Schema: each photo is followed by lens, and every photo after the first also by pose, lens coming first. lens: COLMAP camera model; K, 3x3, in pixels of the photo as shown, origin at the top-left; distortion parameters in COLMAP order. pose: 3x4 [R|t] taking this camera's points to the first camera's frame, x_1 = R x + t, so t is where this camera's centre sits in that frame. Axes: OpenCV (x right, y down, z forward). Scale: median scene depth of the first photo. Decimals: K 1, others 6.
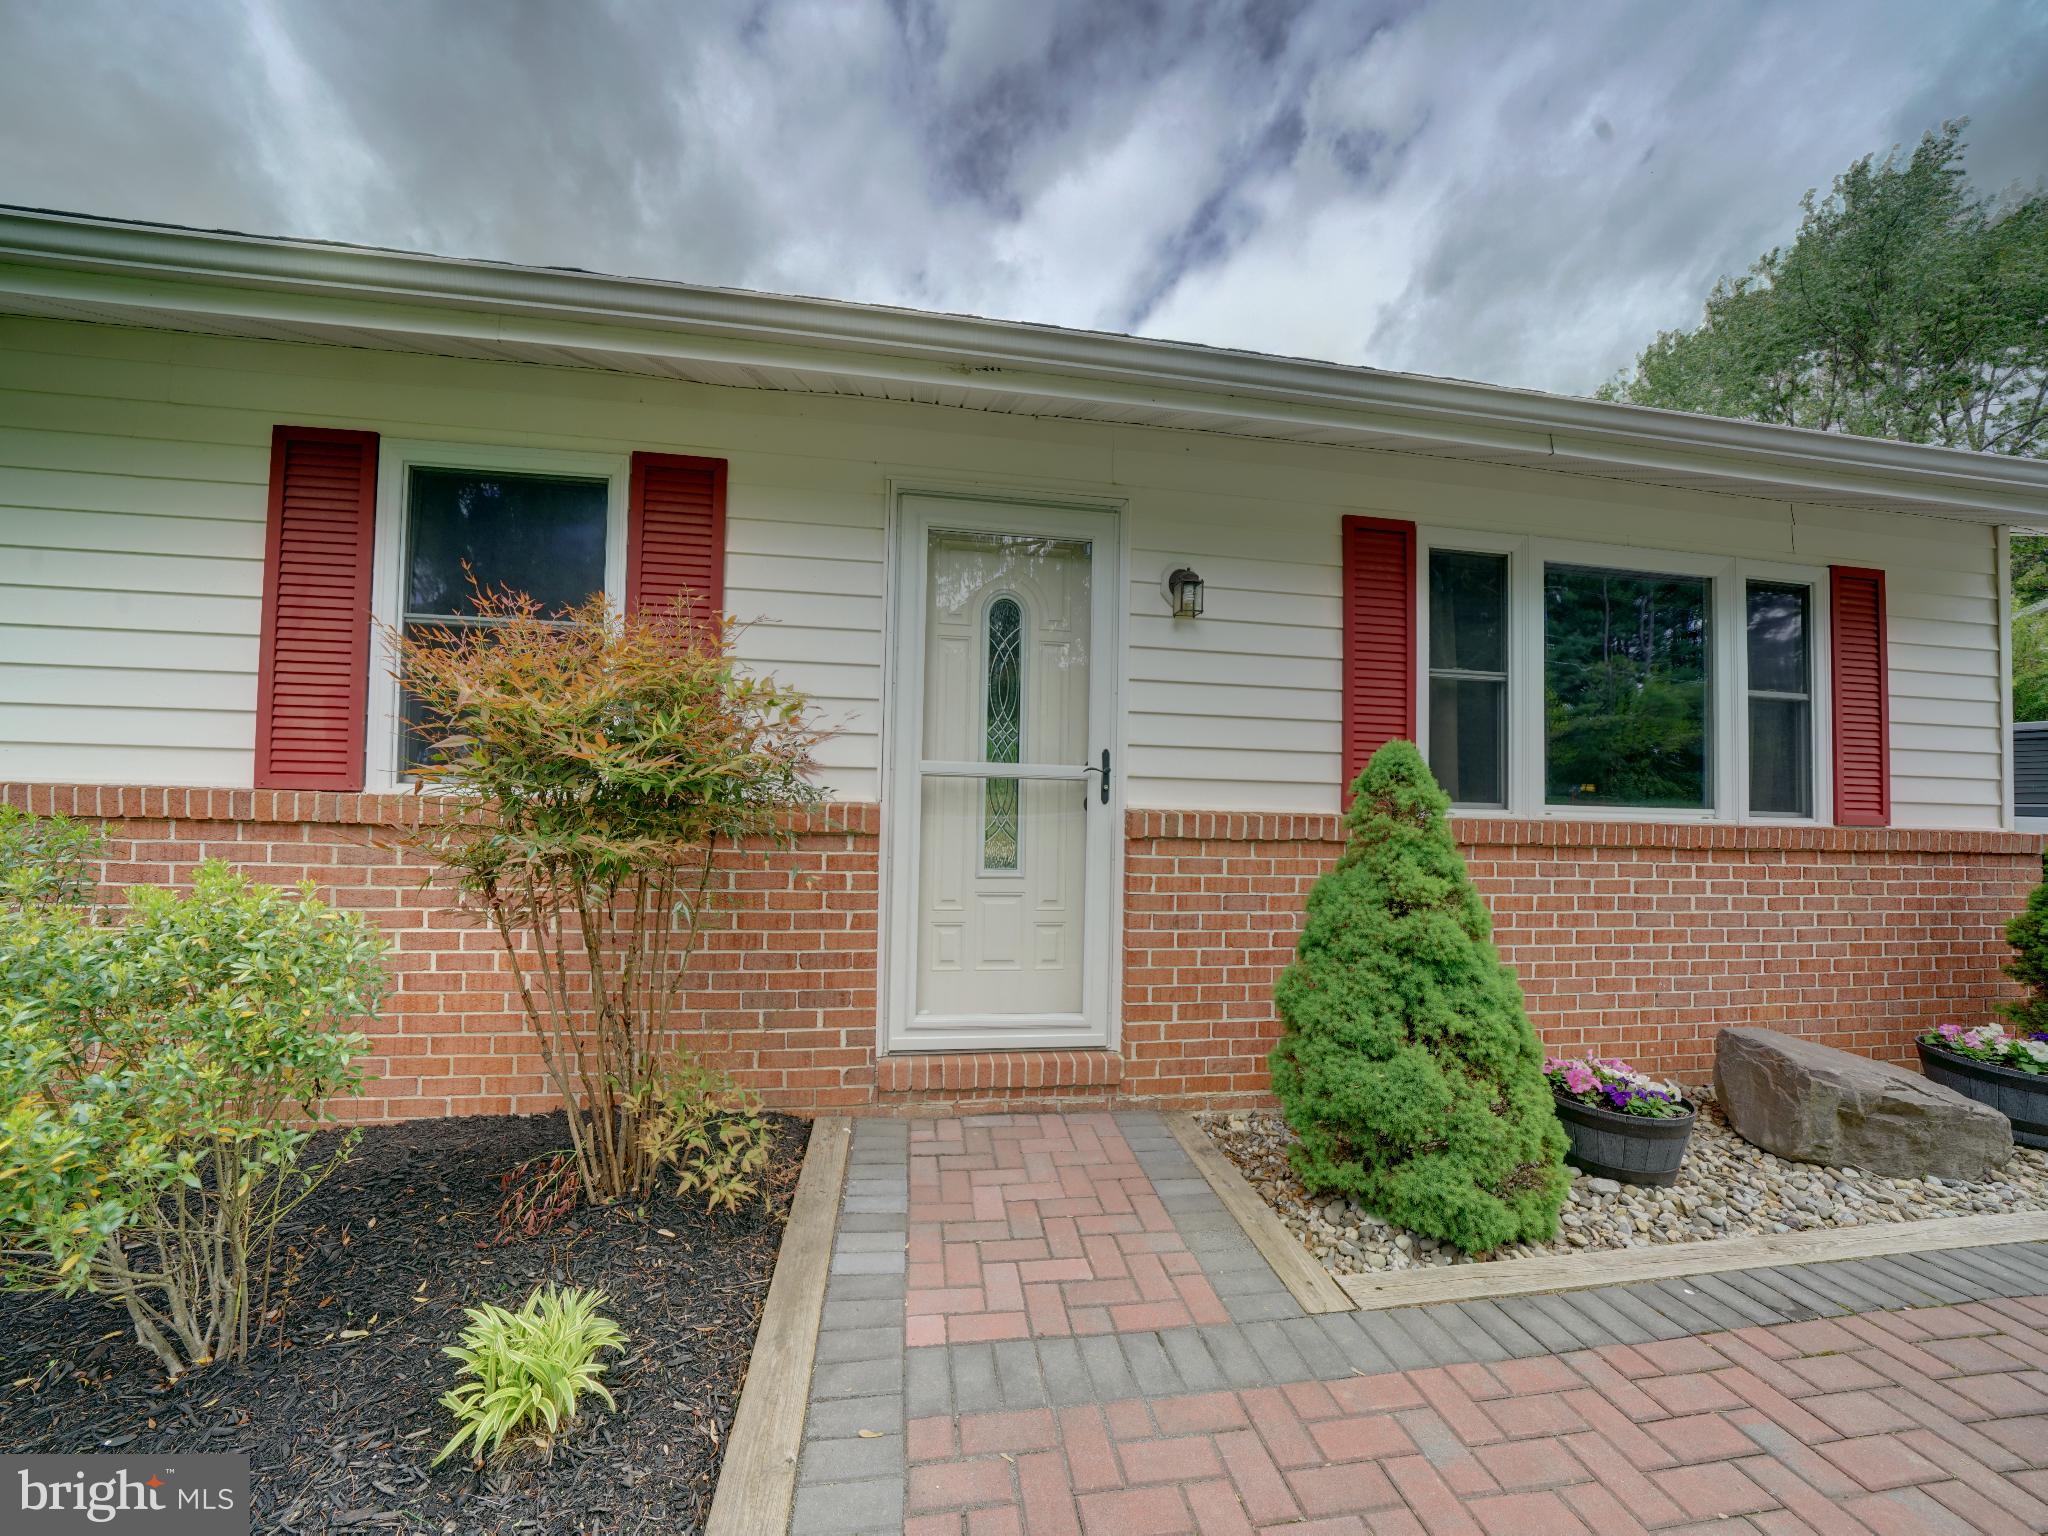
lens RADIAL K [[763.0, 0, 1024.0], [0, 763.0, 768.0], [0, 0, 1]] dist [-0.002233, -0.000227]
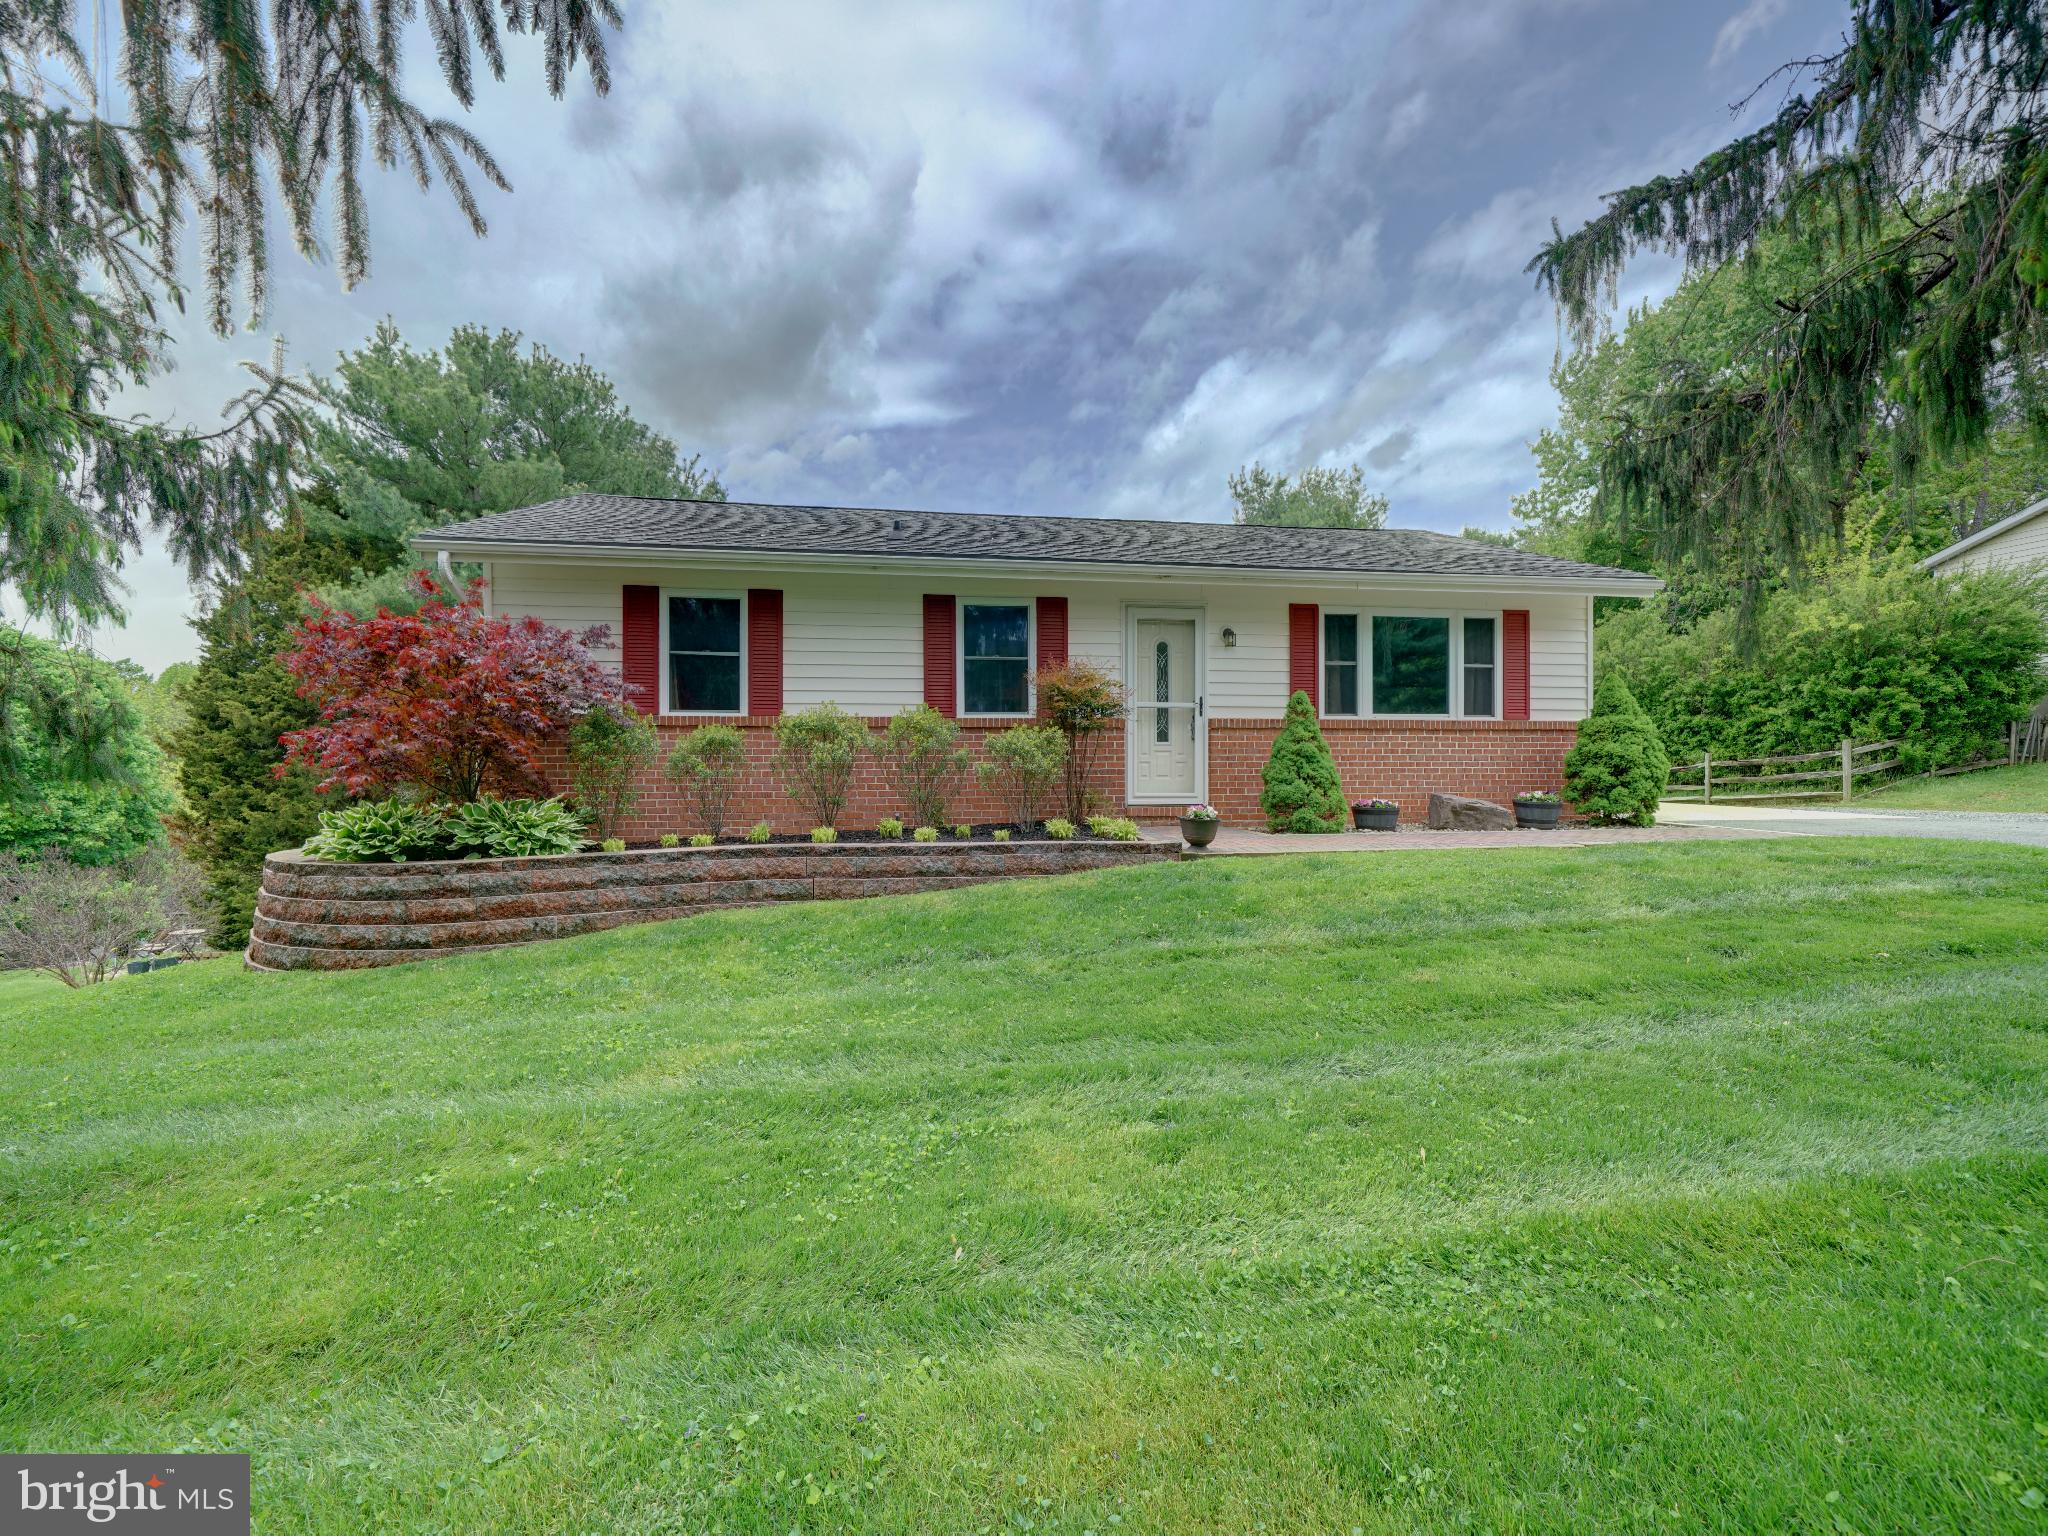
lens RADIAL K [[906.0, 0, 1024.0], [0, 906.0, 768.0], [0, 0, 1]] dist [0.026864, 0.000088]
pose [[0.999584, -0.028373, -0.005208, -0.478161], [0.028565, 0.998734, 0.041408, 0.072144], [0.004027, -0.041540, 0.999129, -2.096540]]
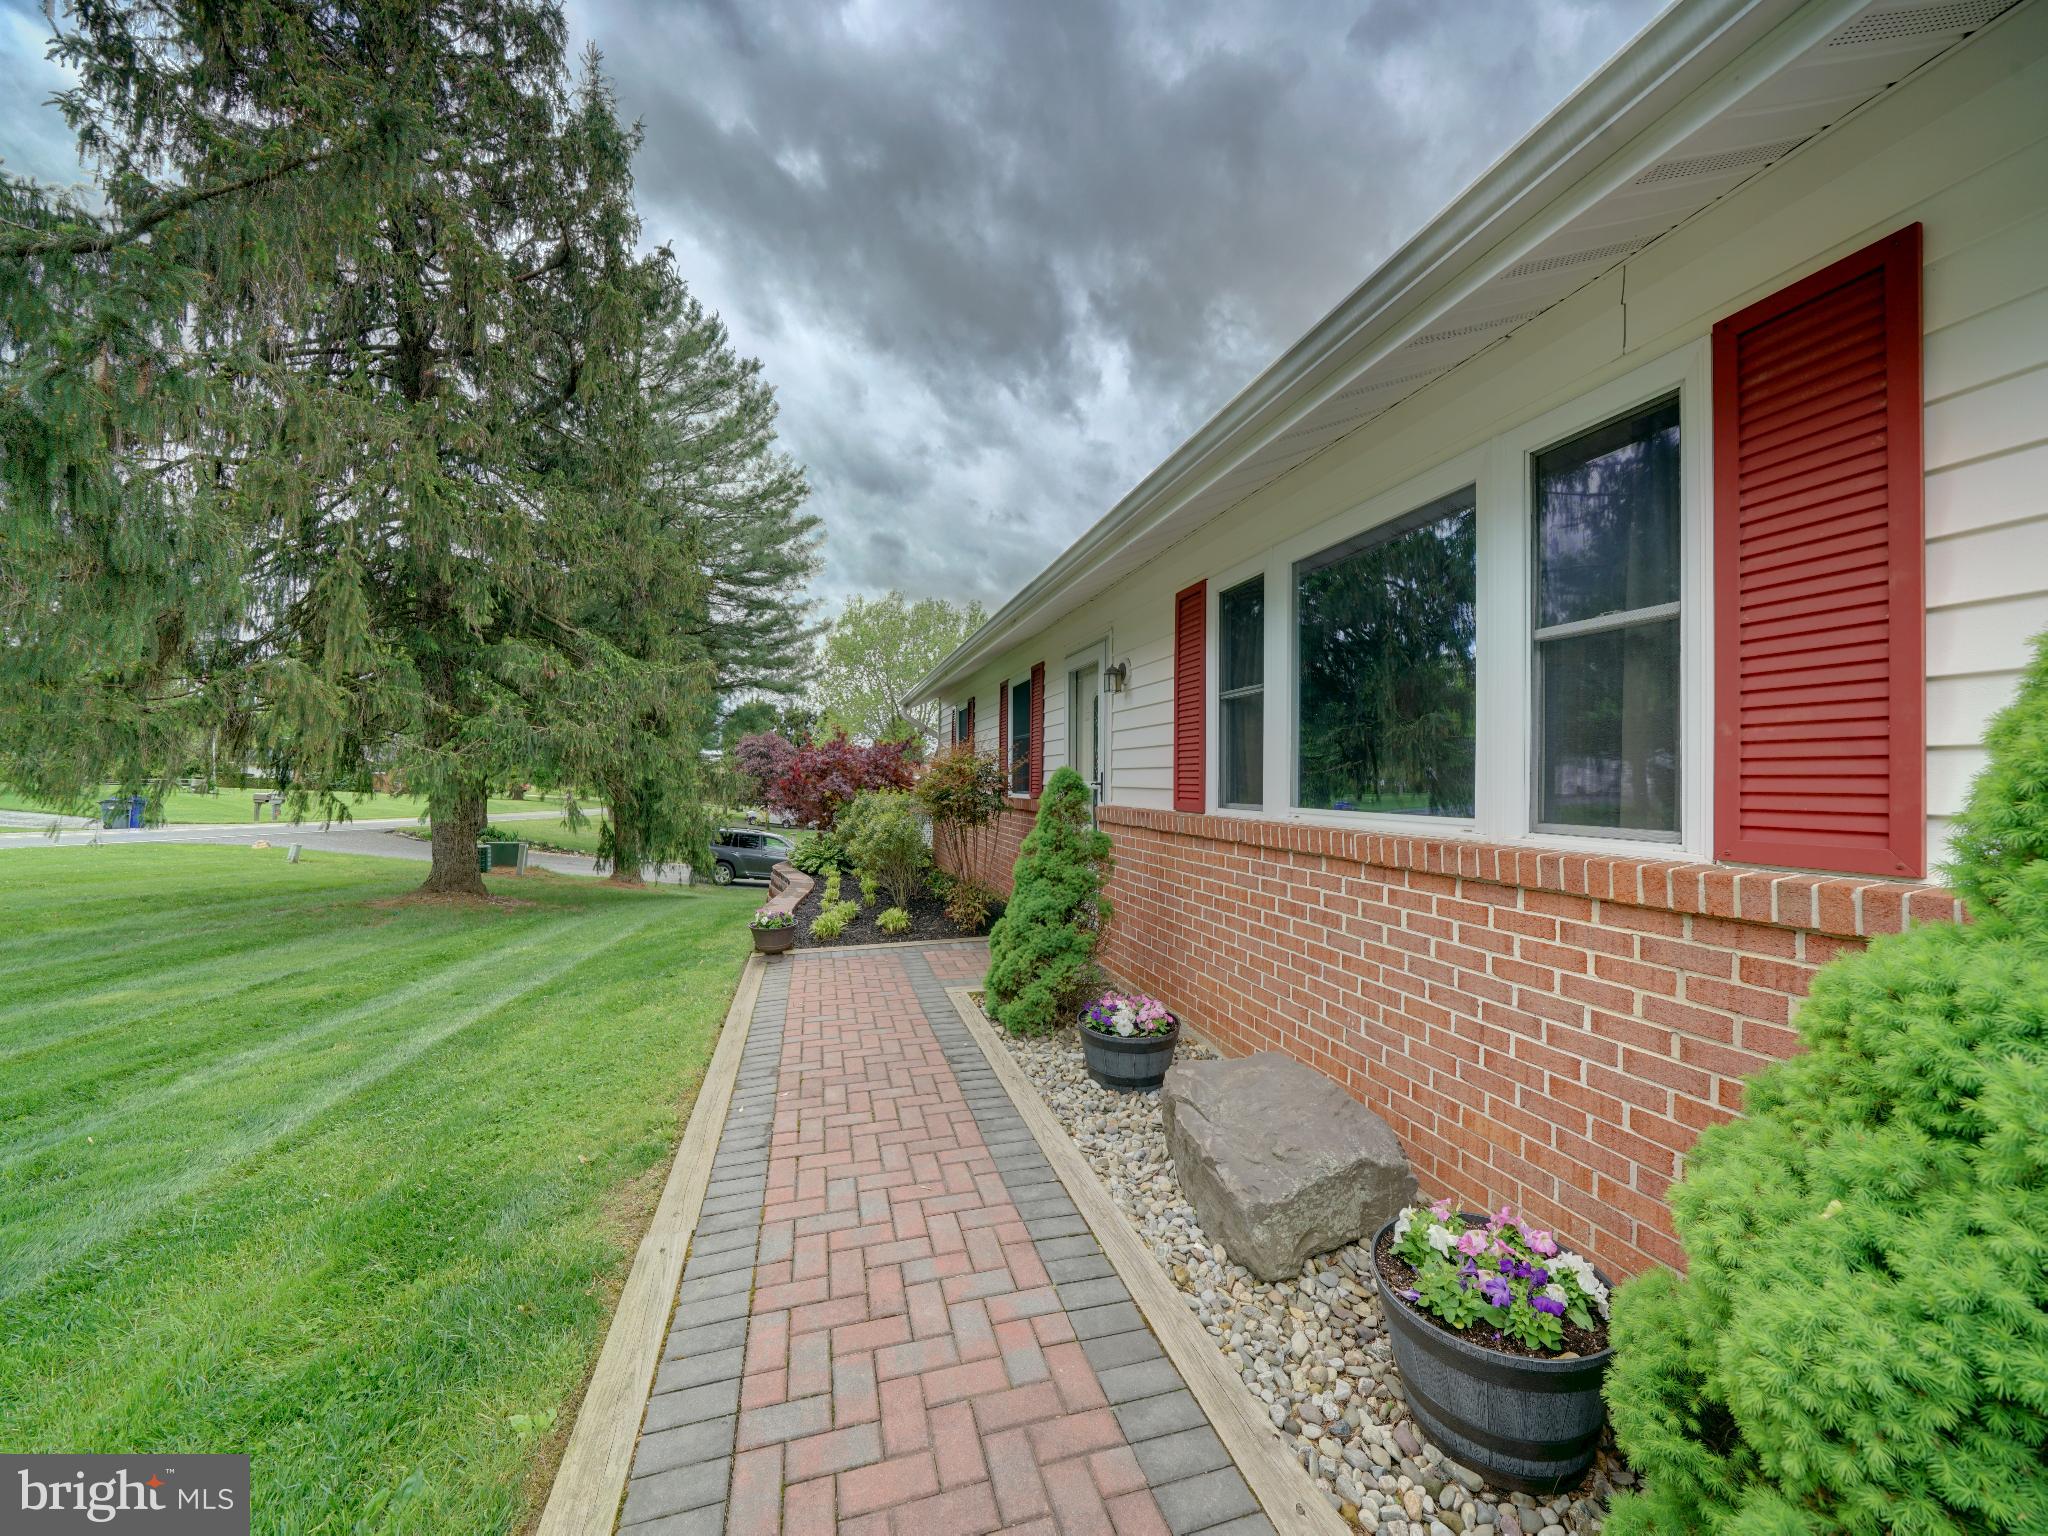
lens RADIAL K [[707.3, 0, 1012.0], [0, 707.3, 777.0], [0, 0, 1]] dist [-0.015688, 0.000355]
pose [[0.100430, -0.027815, -0.994555, 1.631439], [0.027680, 0.999300, -0.025152, 0.022294], [0.994559, -0.025003, 0.101129, 0.565129]]
